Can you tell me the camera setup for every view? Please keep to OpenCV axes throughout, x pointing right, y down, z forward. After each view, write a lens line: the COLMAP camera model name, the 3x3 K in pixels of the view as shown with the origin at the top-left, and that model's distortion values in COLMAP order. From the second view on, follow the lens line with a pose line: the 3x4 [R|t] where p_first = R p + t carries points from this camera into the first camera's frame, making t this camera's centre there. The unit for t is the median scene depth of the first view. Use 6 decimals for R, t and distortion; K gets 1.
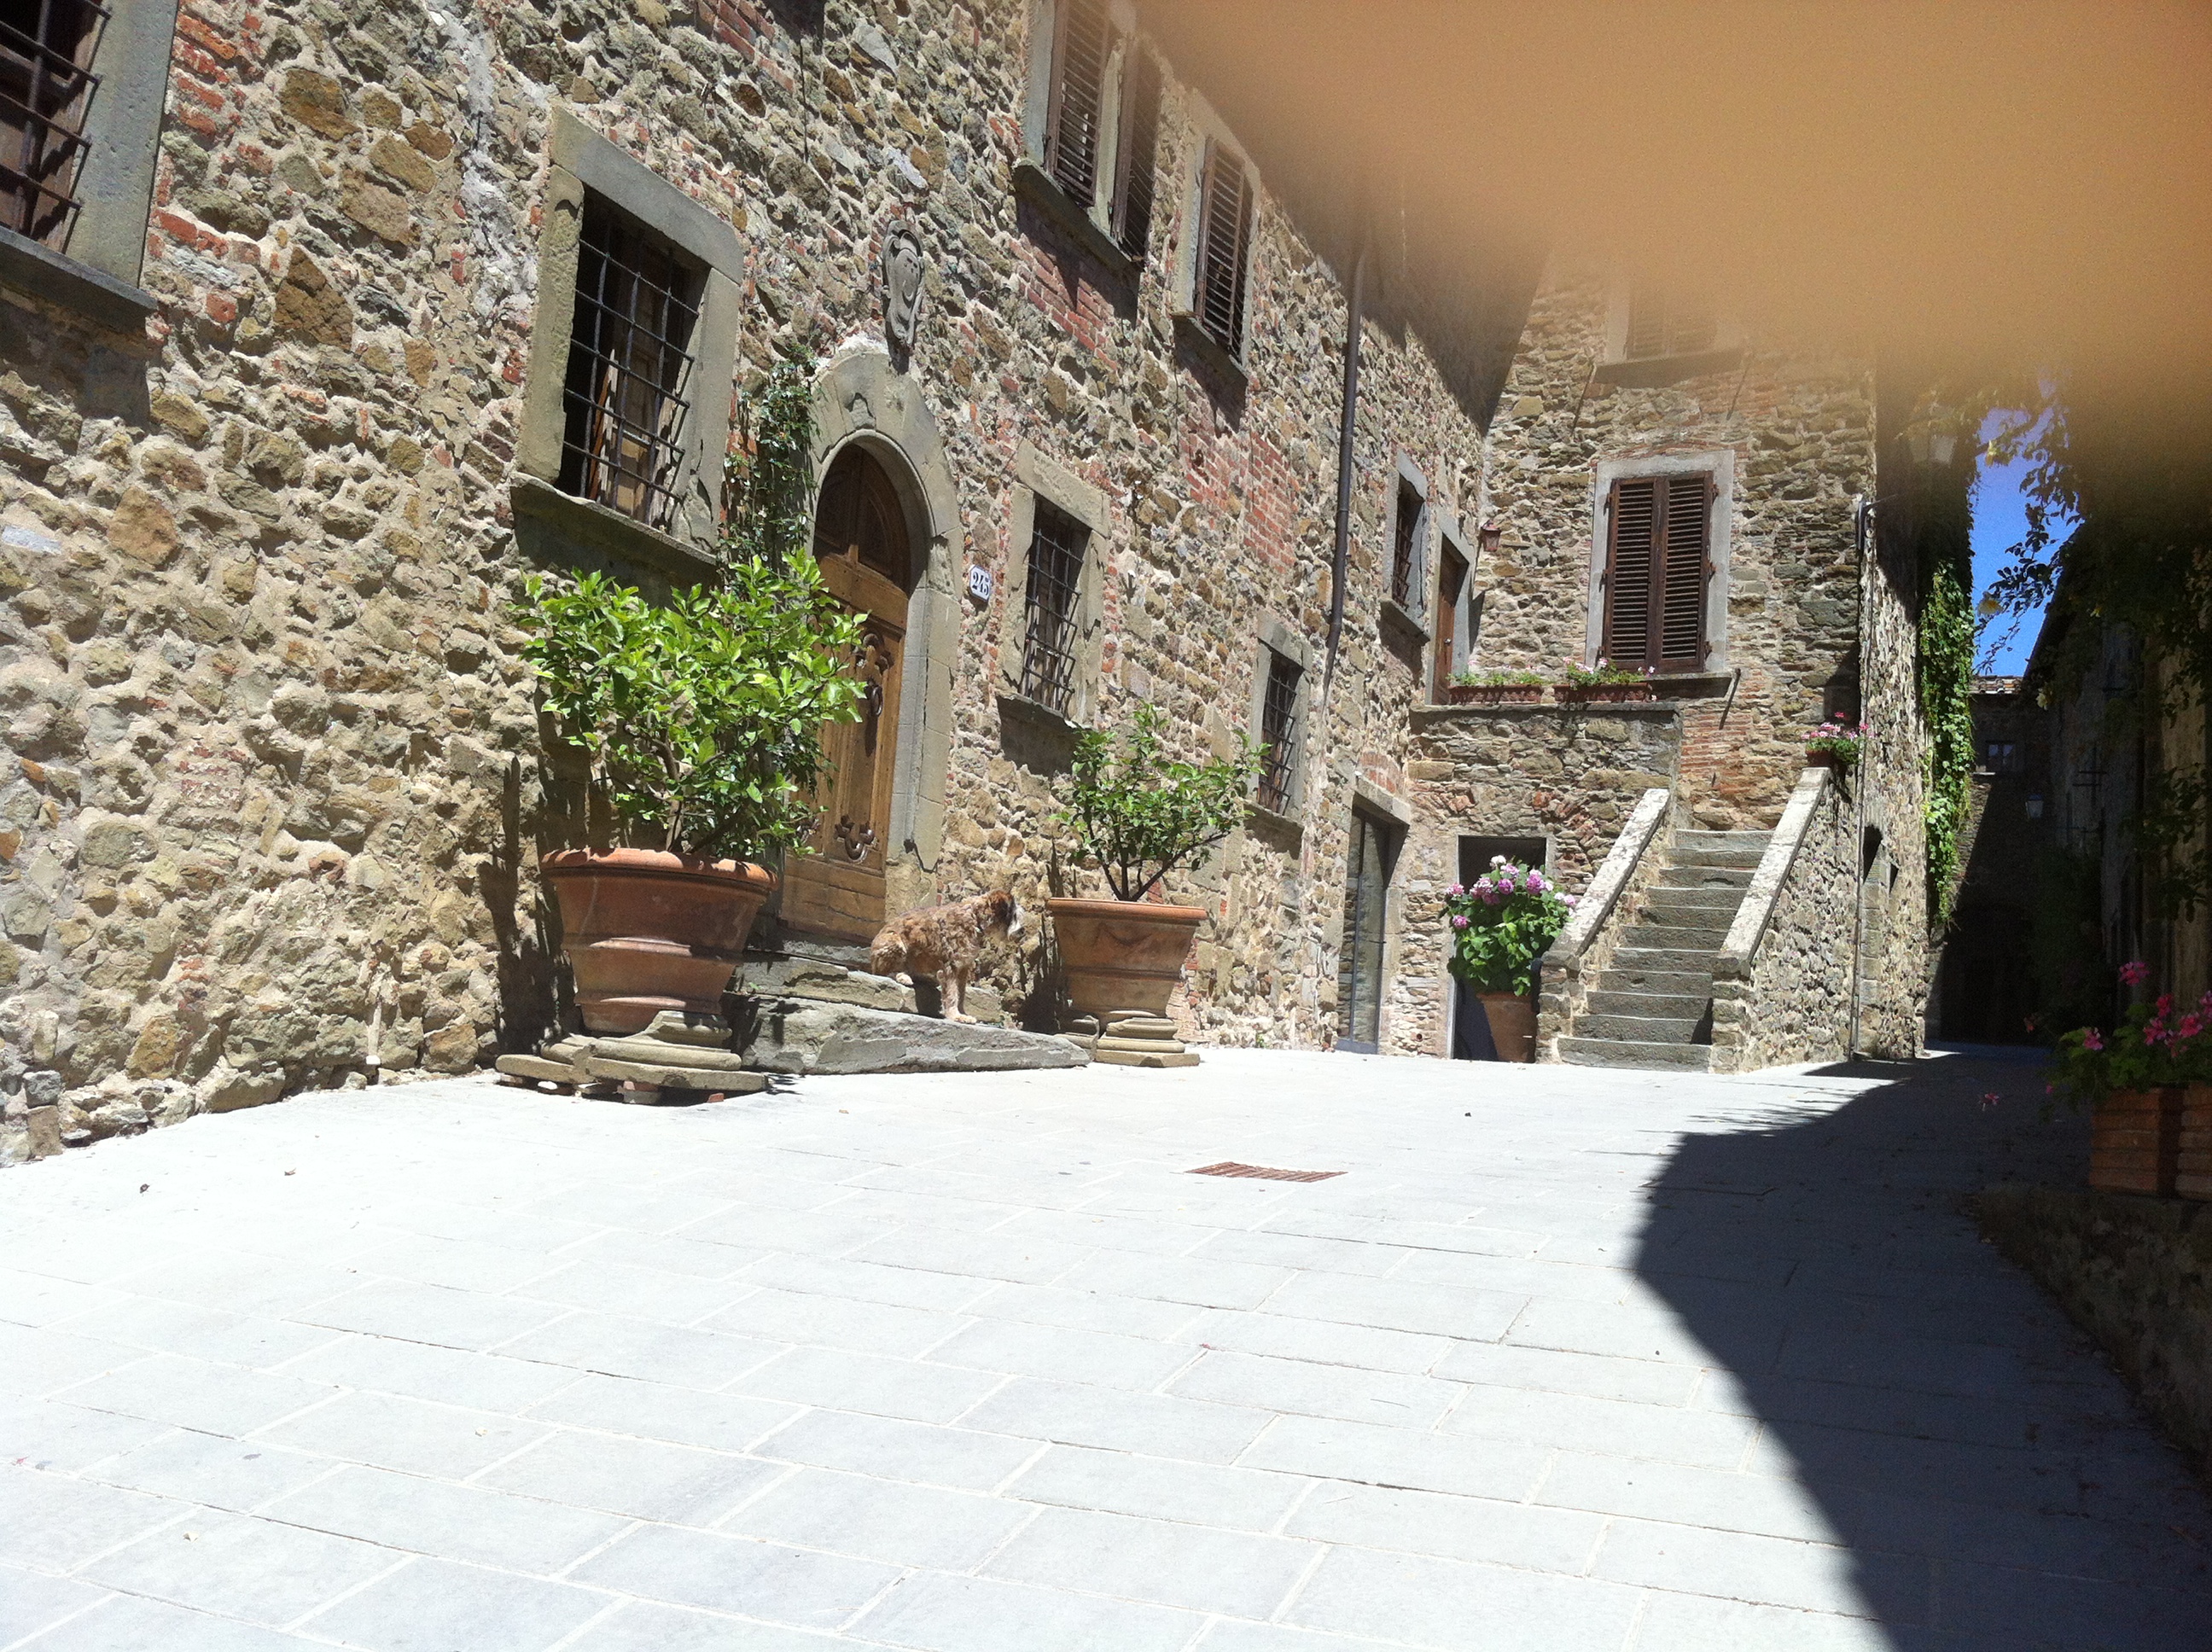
lens RADIAL K [[2206.9, 0, 1108.6], [0, 2206.9, 807.2], [0, 0, 1]] dist [0.164677, -0.497608]
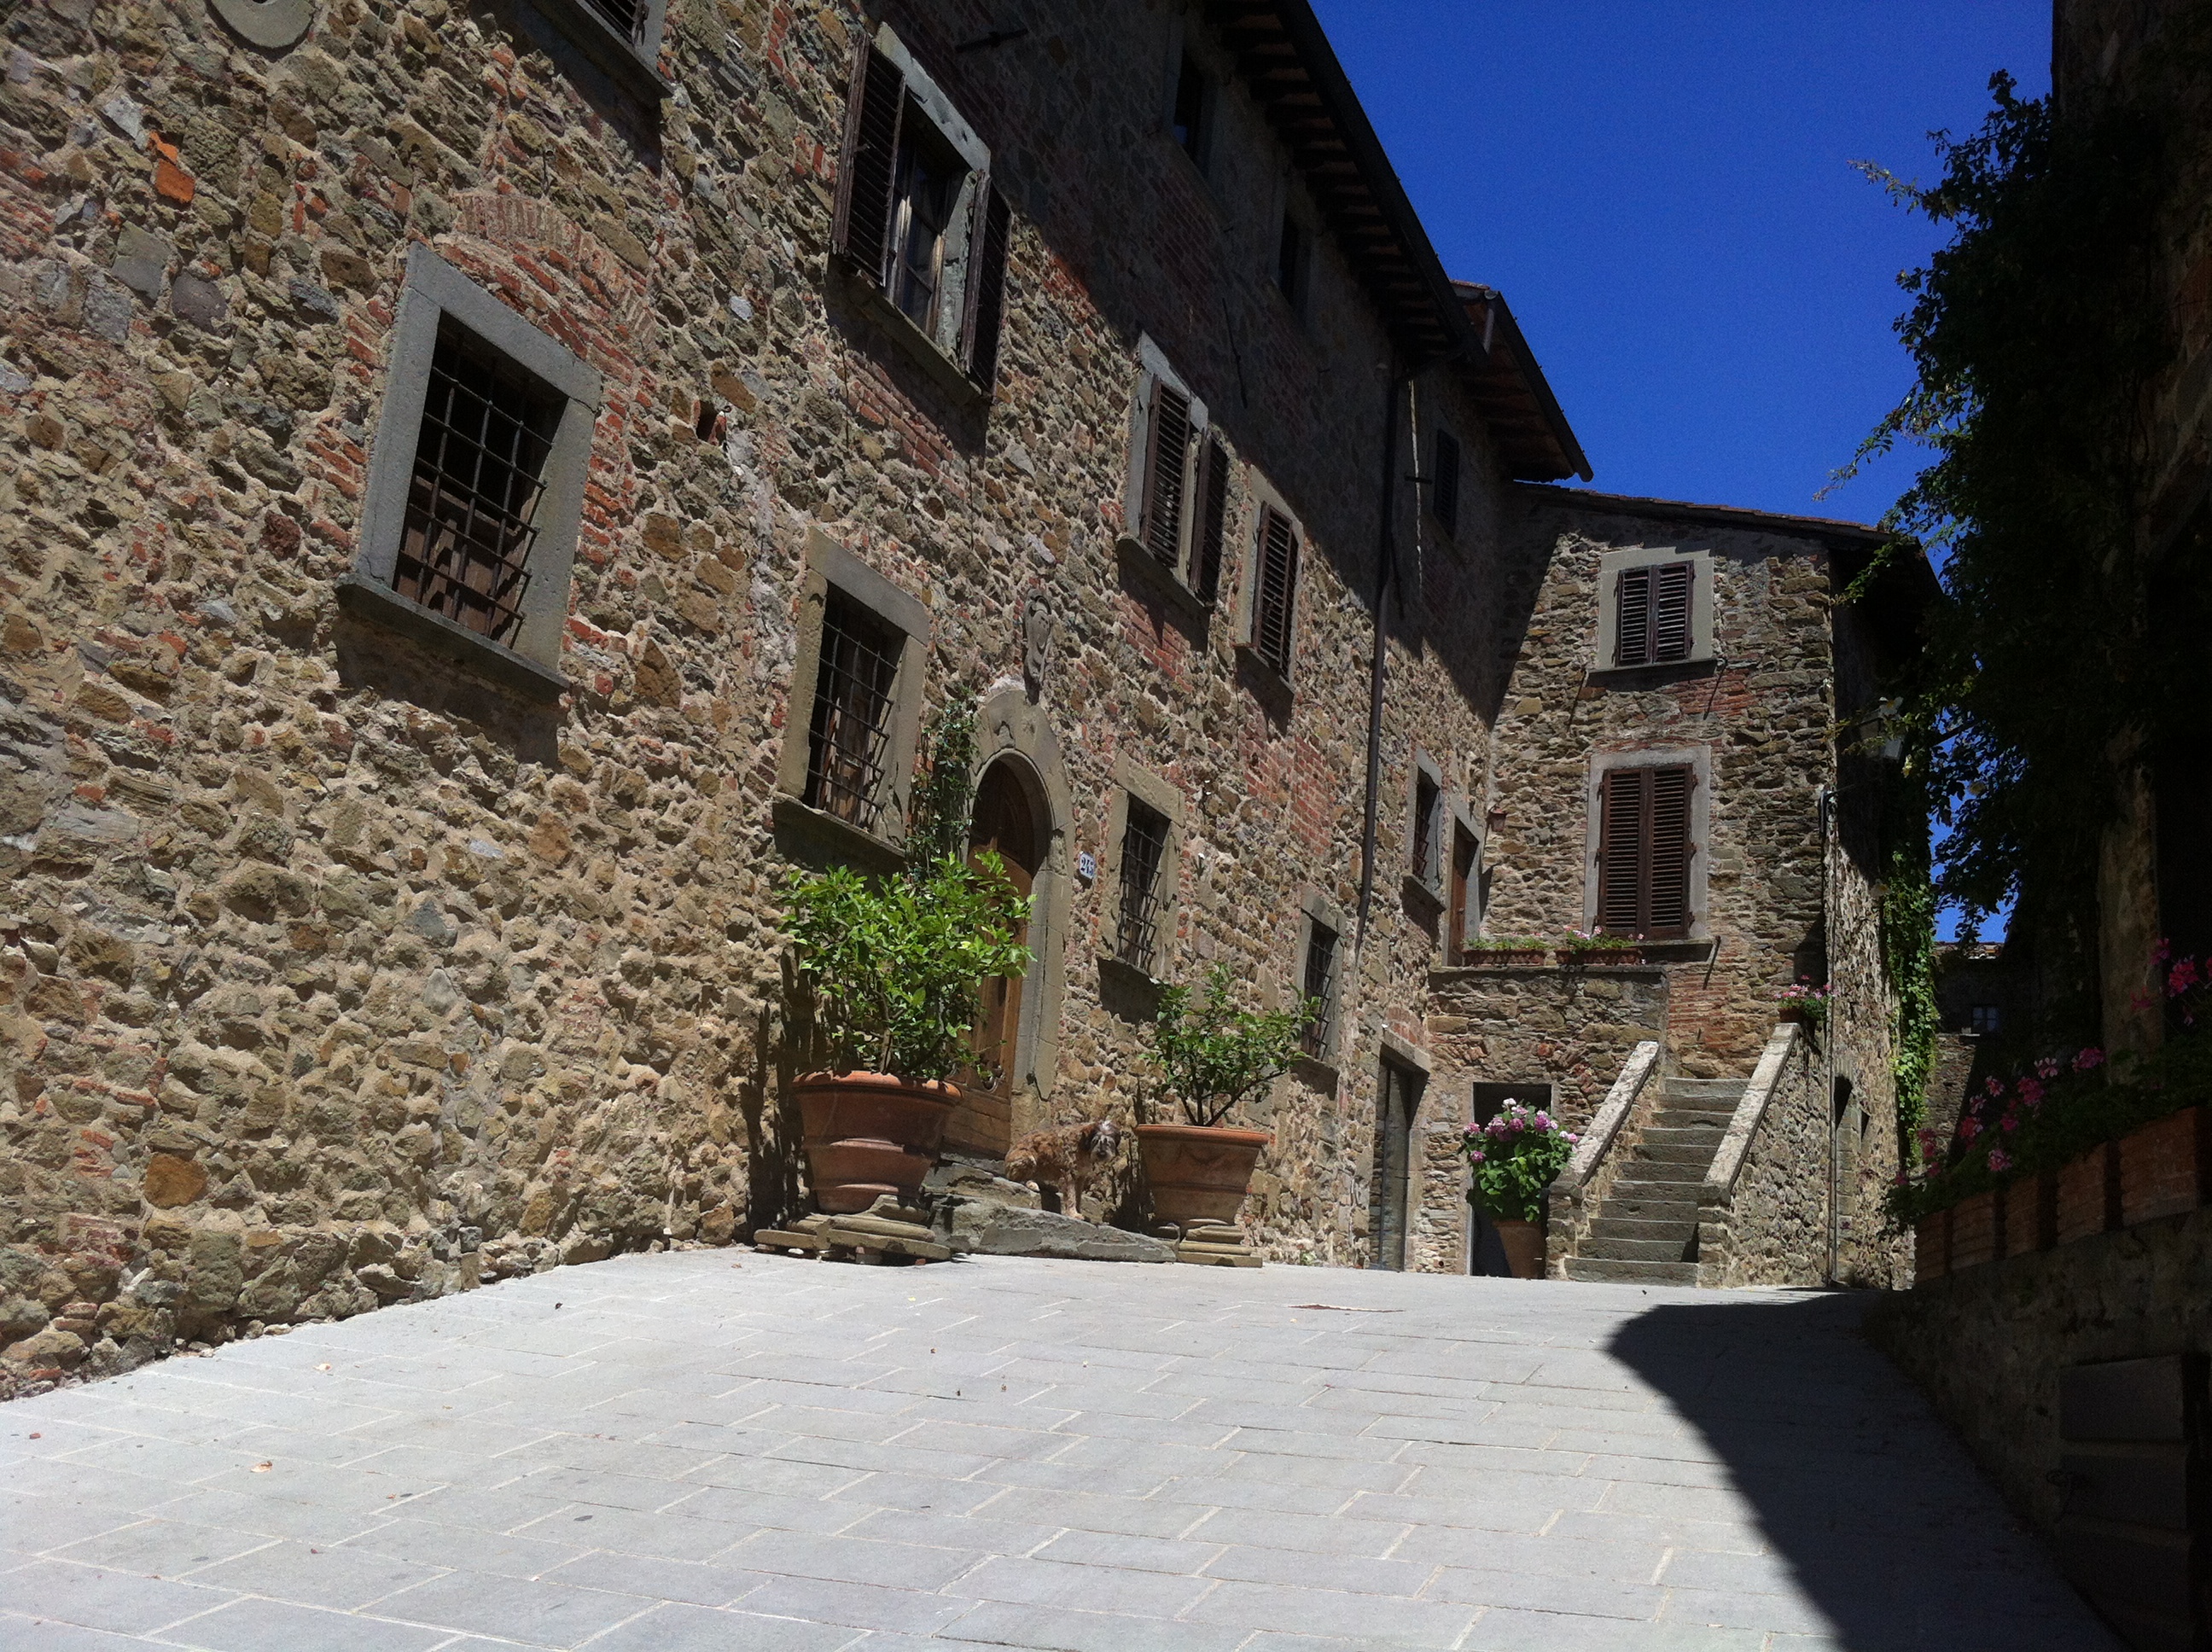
lens RADIAL K [[2230.3, 0, 1103.1], [0, 2230.3, 890.2], [0, 0, 1]] dist [0.132306, -0.014515]
pose [[0.999993, 0.001765, -0.003279, -0.039242], [-0.002023, 0.996774, -0.080235, 0.010515], [0.003127, 0.080241, 0.996771, -0.210991]]
